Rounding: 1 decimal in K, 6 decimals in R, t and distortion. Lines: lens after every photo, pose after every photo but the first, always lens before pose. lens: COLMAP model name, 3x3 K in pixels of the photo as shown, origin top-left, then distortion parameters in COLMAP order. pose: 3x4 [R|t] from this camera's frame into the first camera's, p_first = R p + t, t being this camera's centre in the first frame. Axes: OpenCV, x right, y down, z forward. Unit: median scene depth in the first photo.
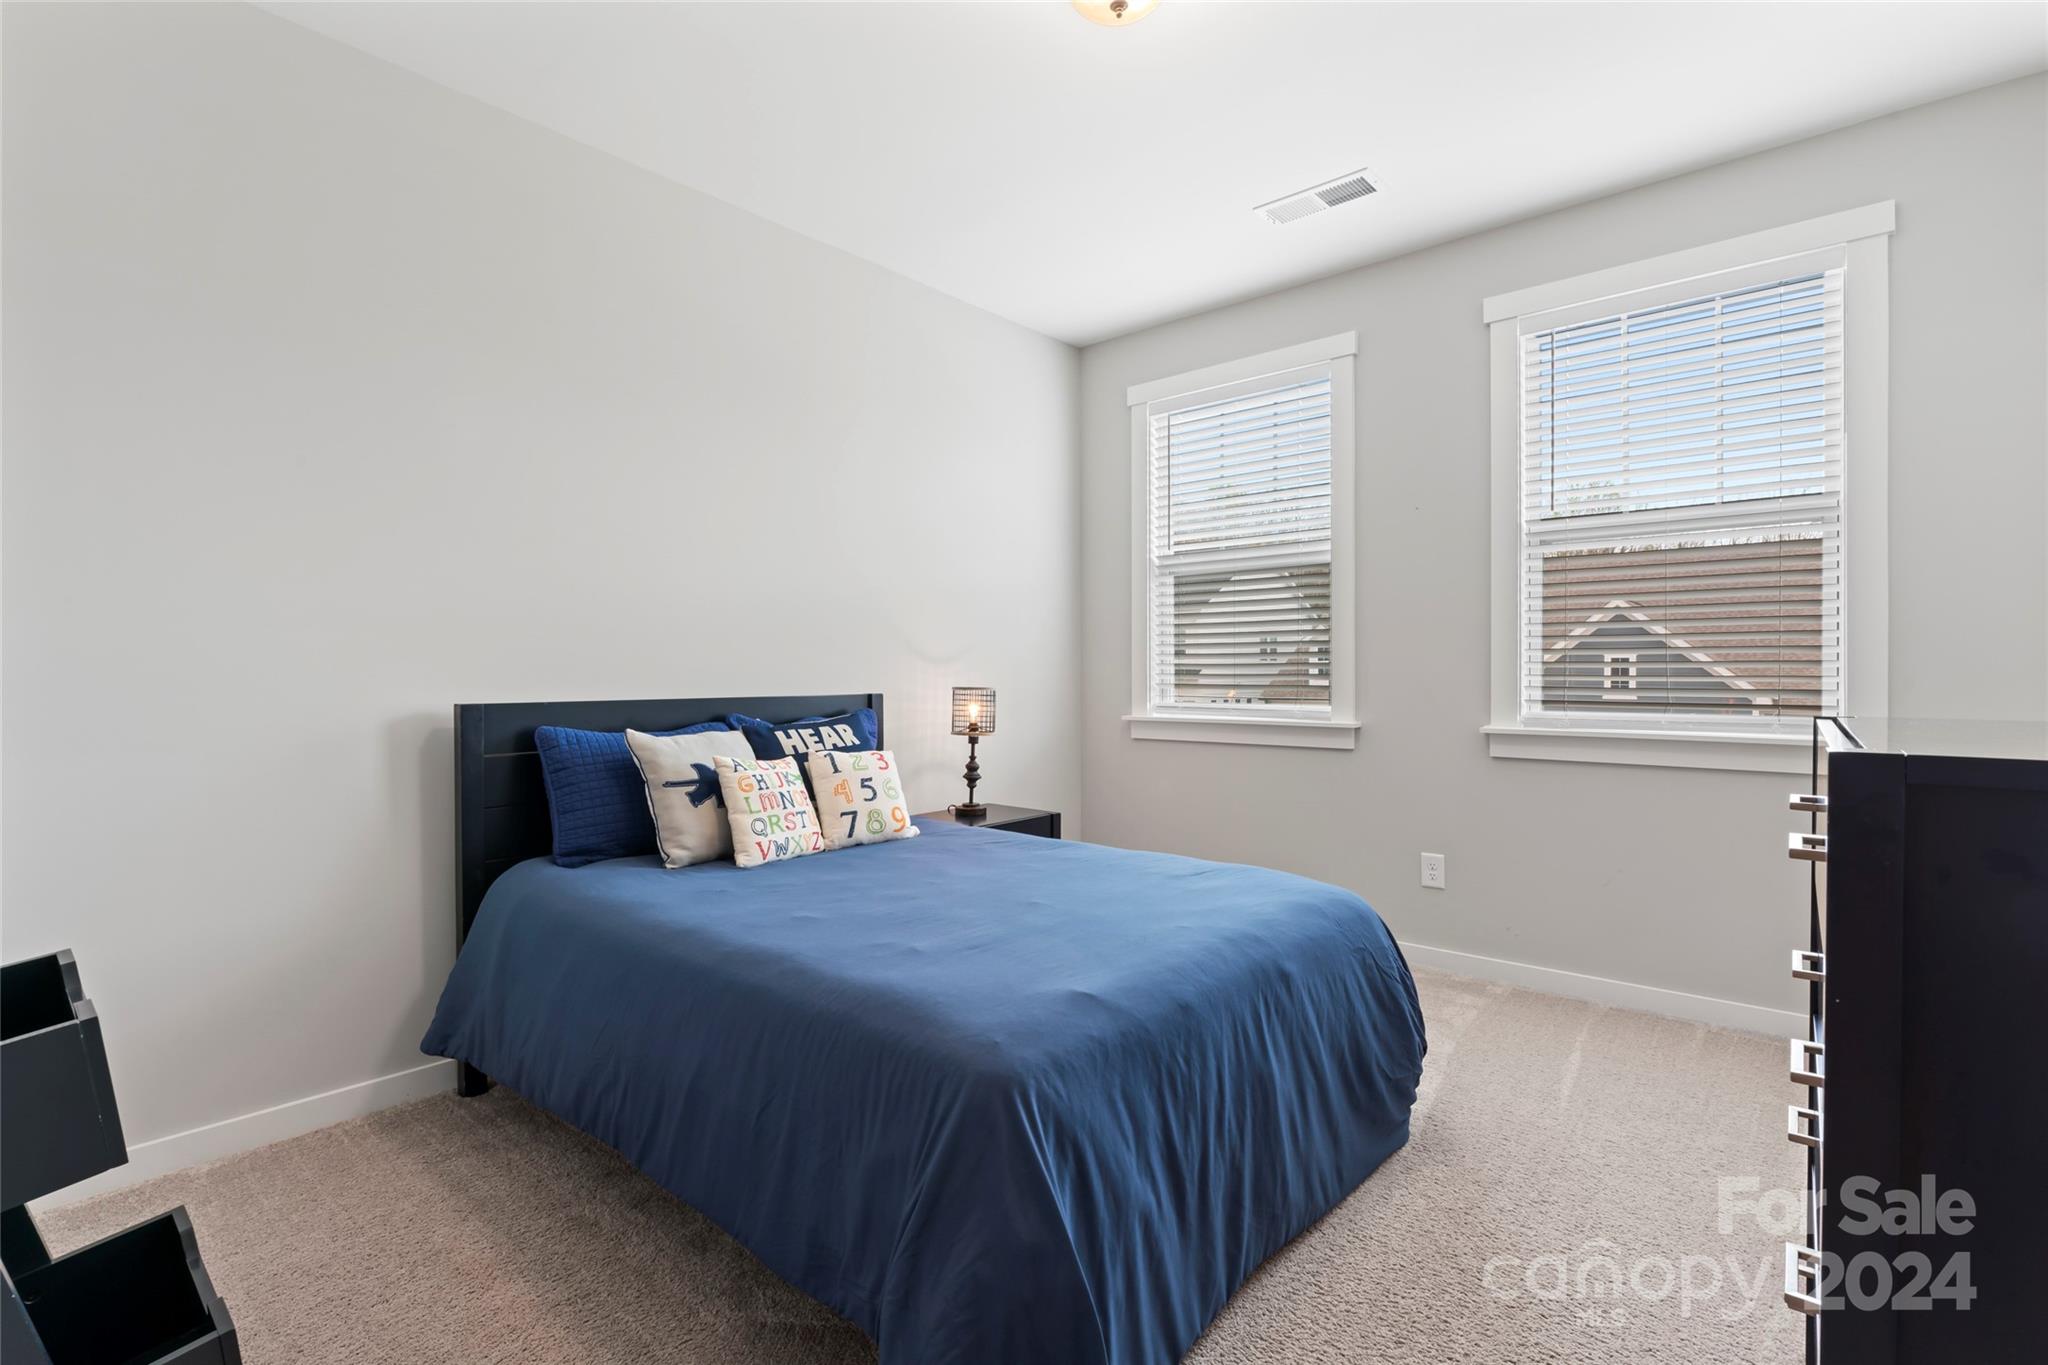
lens RADIAL K [[930.2, 0, 1019.9], [0, 930.2, 674.7], [0, 0, 1]] dist [-0.001461, 0.000198]
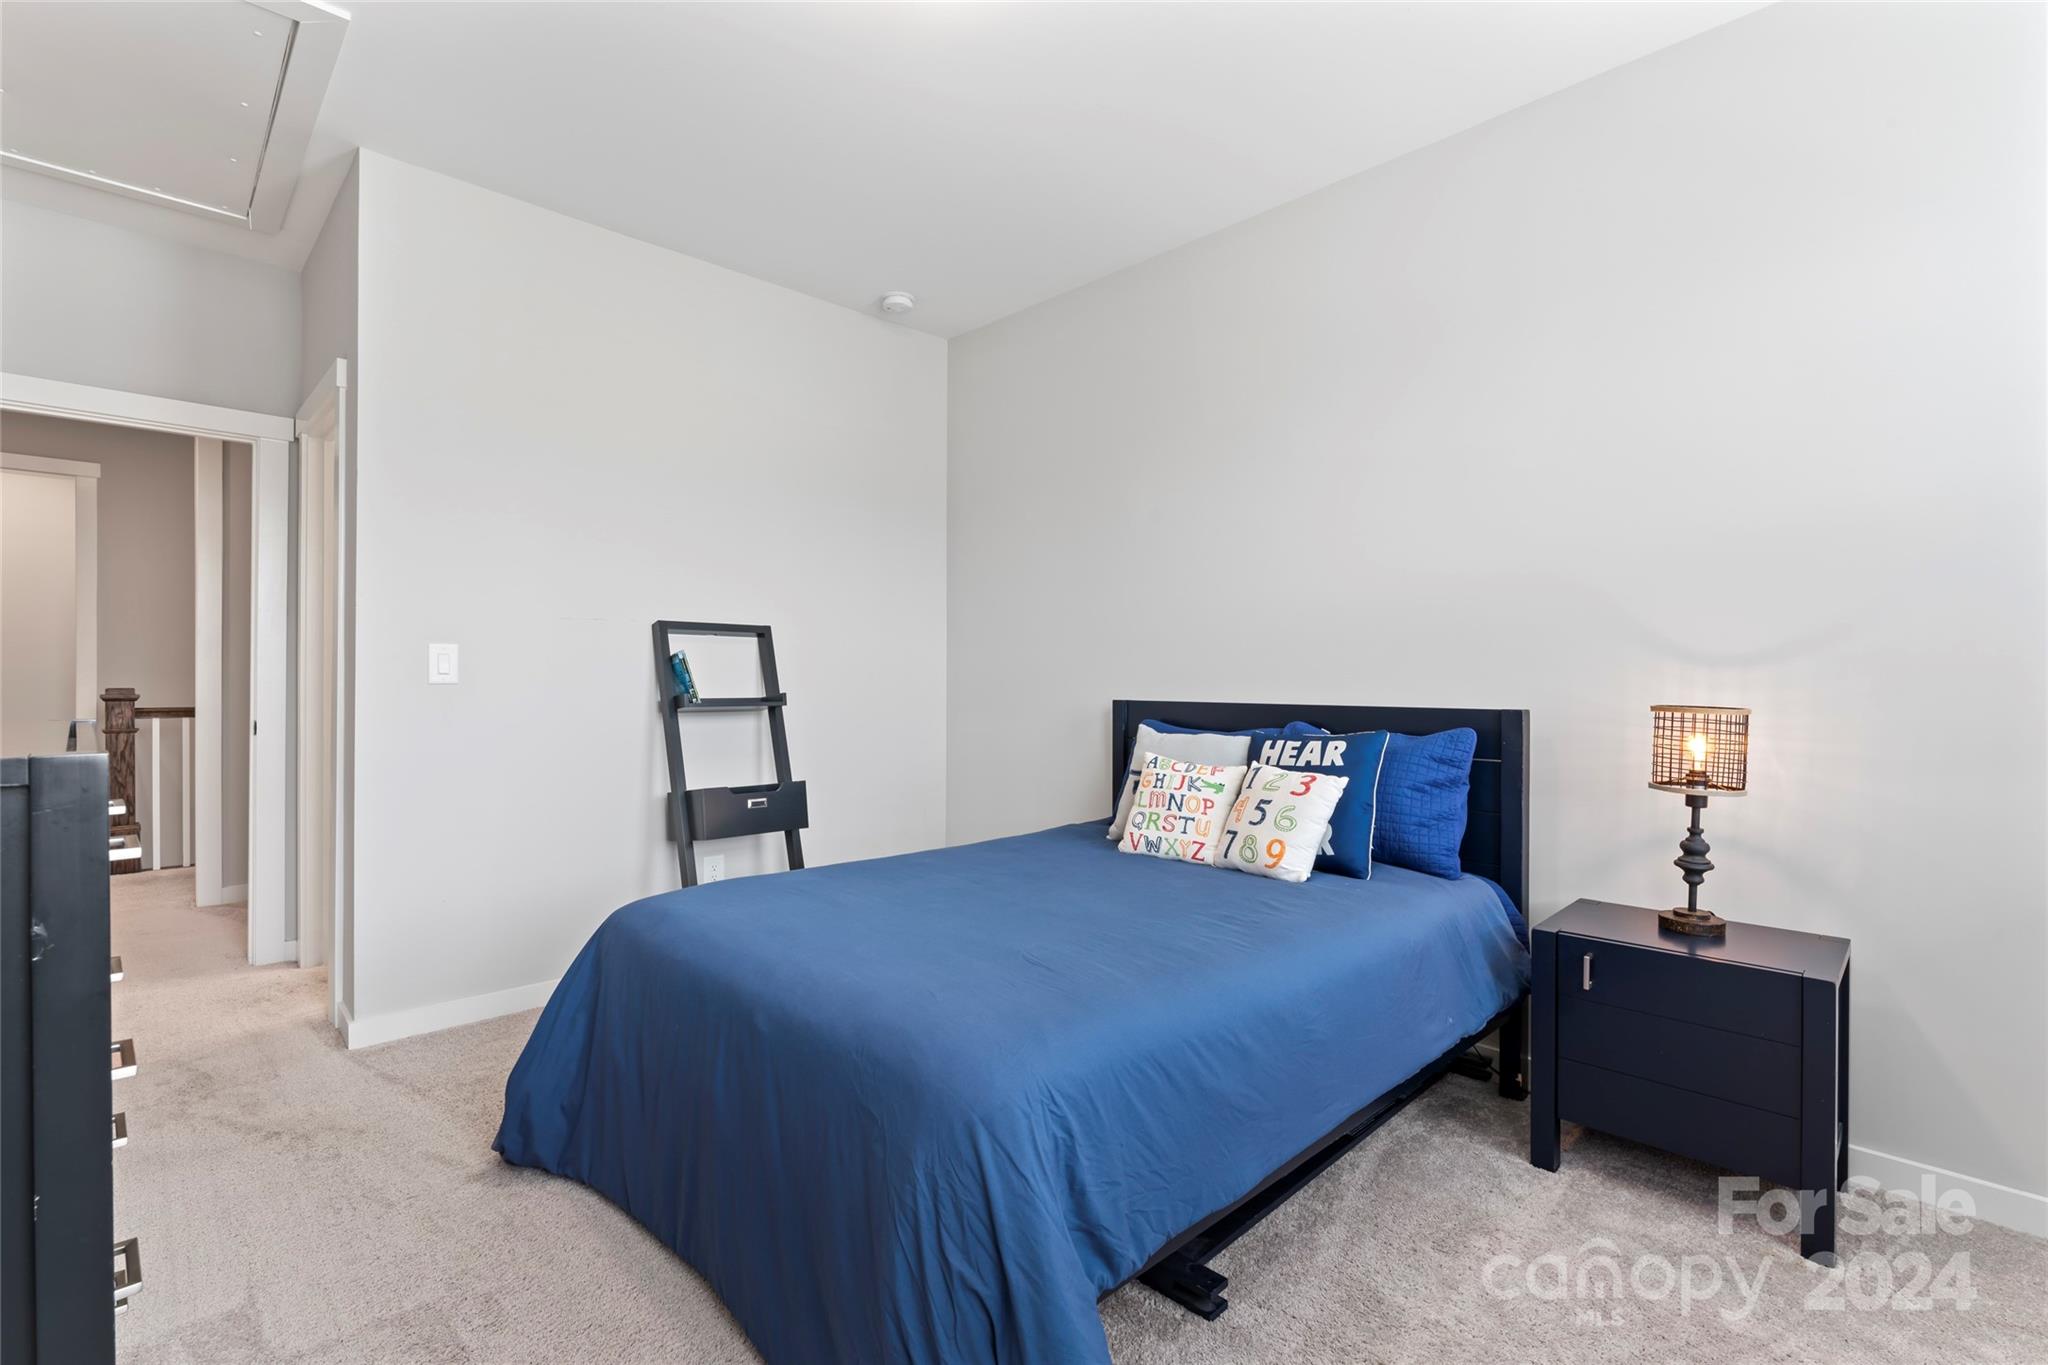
lens RADIAL K [[930.2, 0, 1019.9], [0, 930.2, 674.7], [0, 0, 1]] dist [-0.001461, 0.000198]
pose [[-0.101212, -0.007490, -0.994837, 0.734864], [-0.009650, 0.999932, -0.006547, 0.002472], [0.994818, 0.008937, -0.101278, 0.873504]]
